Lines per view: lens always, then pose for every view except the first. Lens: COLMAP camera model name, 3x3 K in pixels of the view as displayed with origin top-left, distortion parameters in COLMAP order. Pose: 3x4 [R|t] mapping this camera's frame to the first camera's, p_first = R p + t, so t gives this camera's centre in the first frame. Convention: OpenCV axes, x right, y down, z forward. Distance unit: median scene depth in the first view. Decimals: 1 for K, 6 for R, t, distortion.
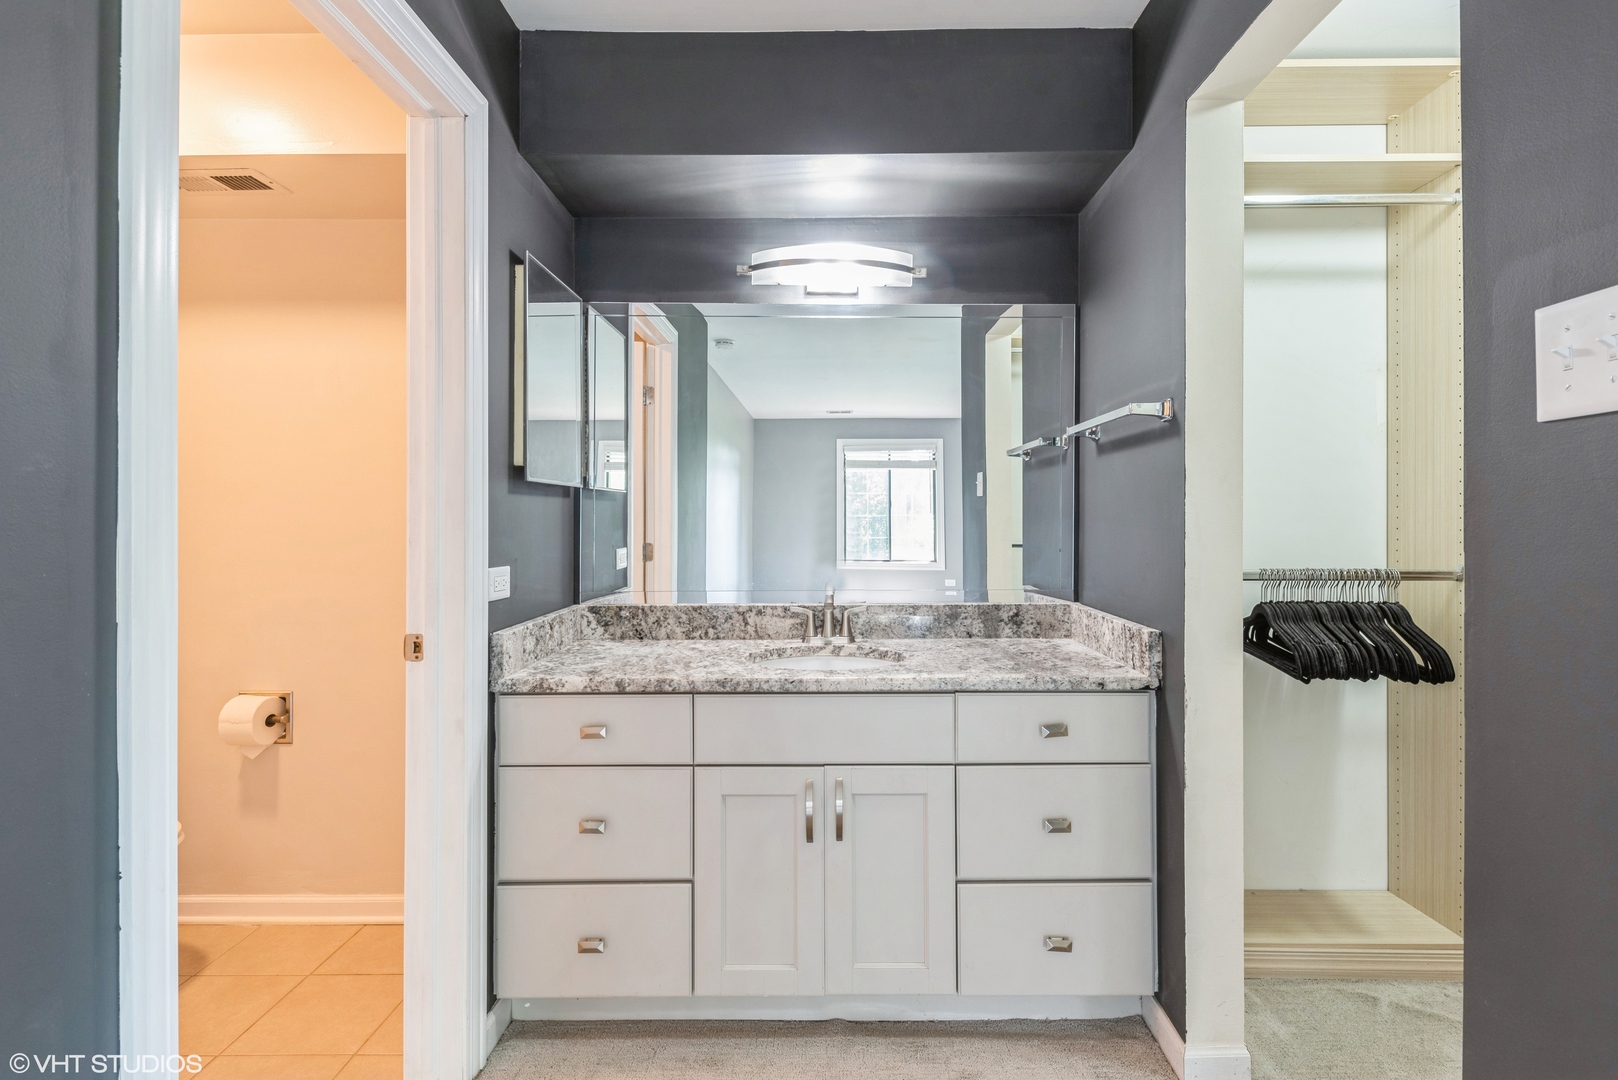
lens RADIAL K [[774.6, 0, 804.2], [0, 774.6, 527.8], [0, 0, 1]] dist [-0.004858, -0.001027]
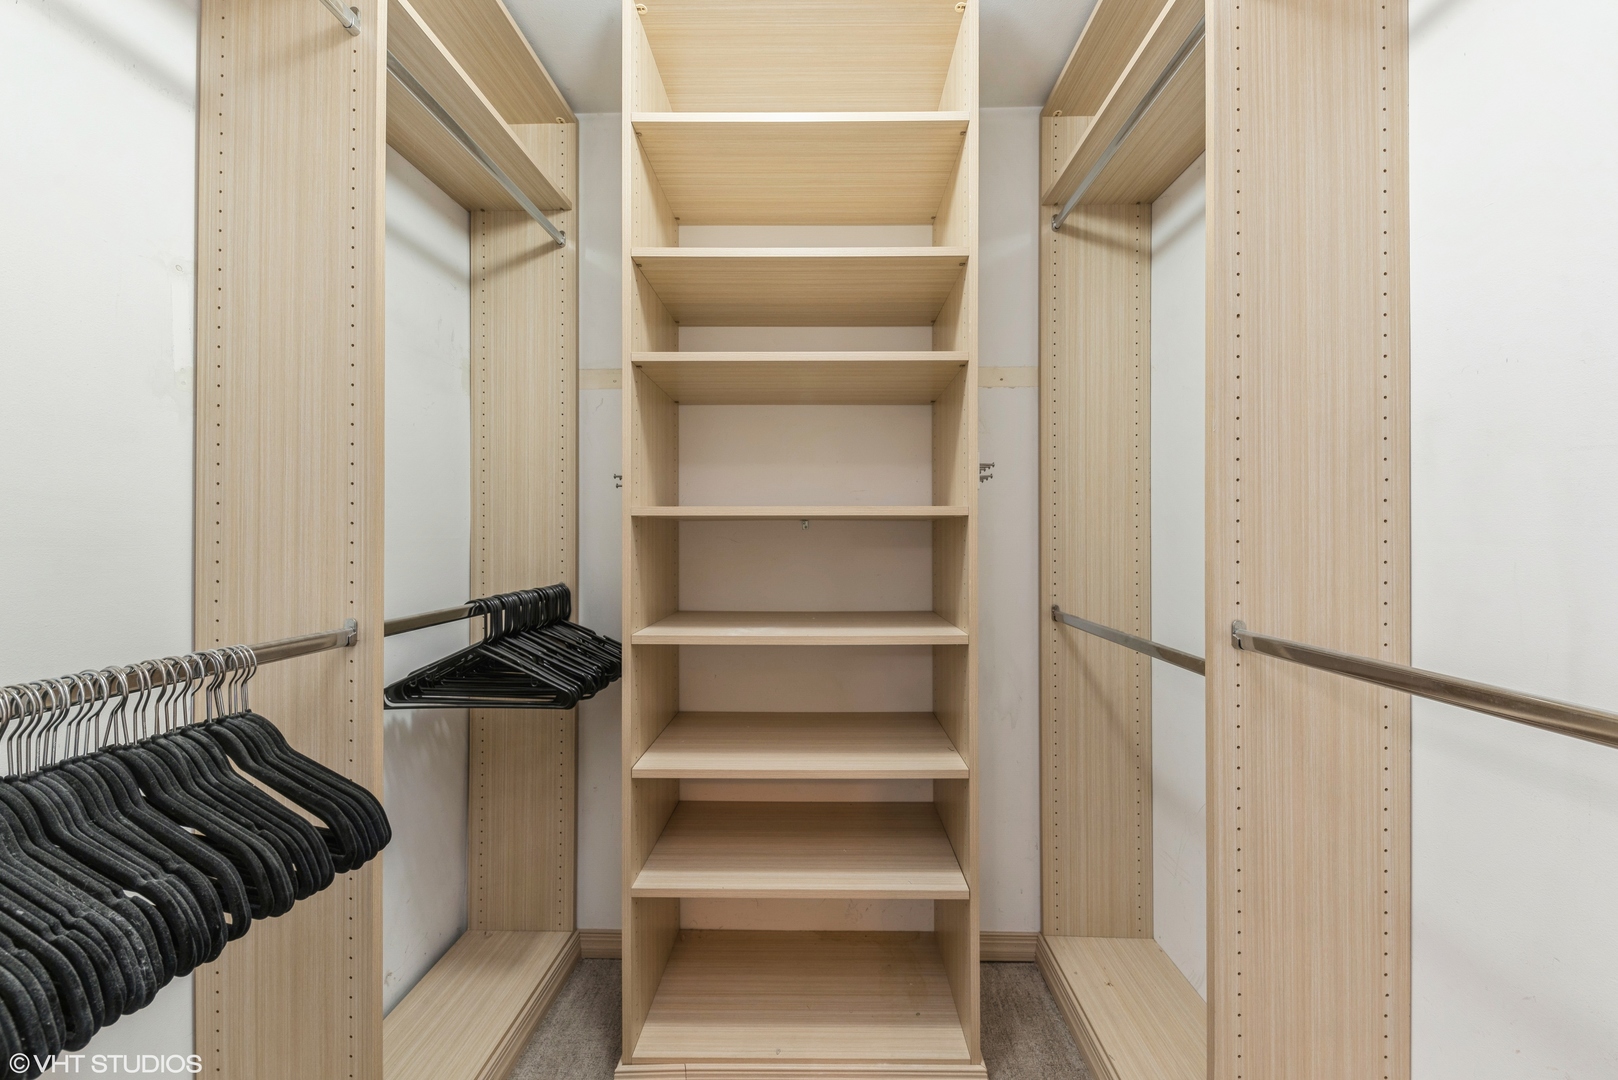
lens RADIAL K [[566.3, 0, 801.9], [0, 566.3, 540.3], [0, 0, 1]] dist [-0.001677, -0.000398]
pose [[0.006067, 0.006407, 0.999961, 0.402522], [0.002119, 0.999977, -0.006420, -0.011978], [-0.999979, 0.002158, 0.006054, 0.638674]]
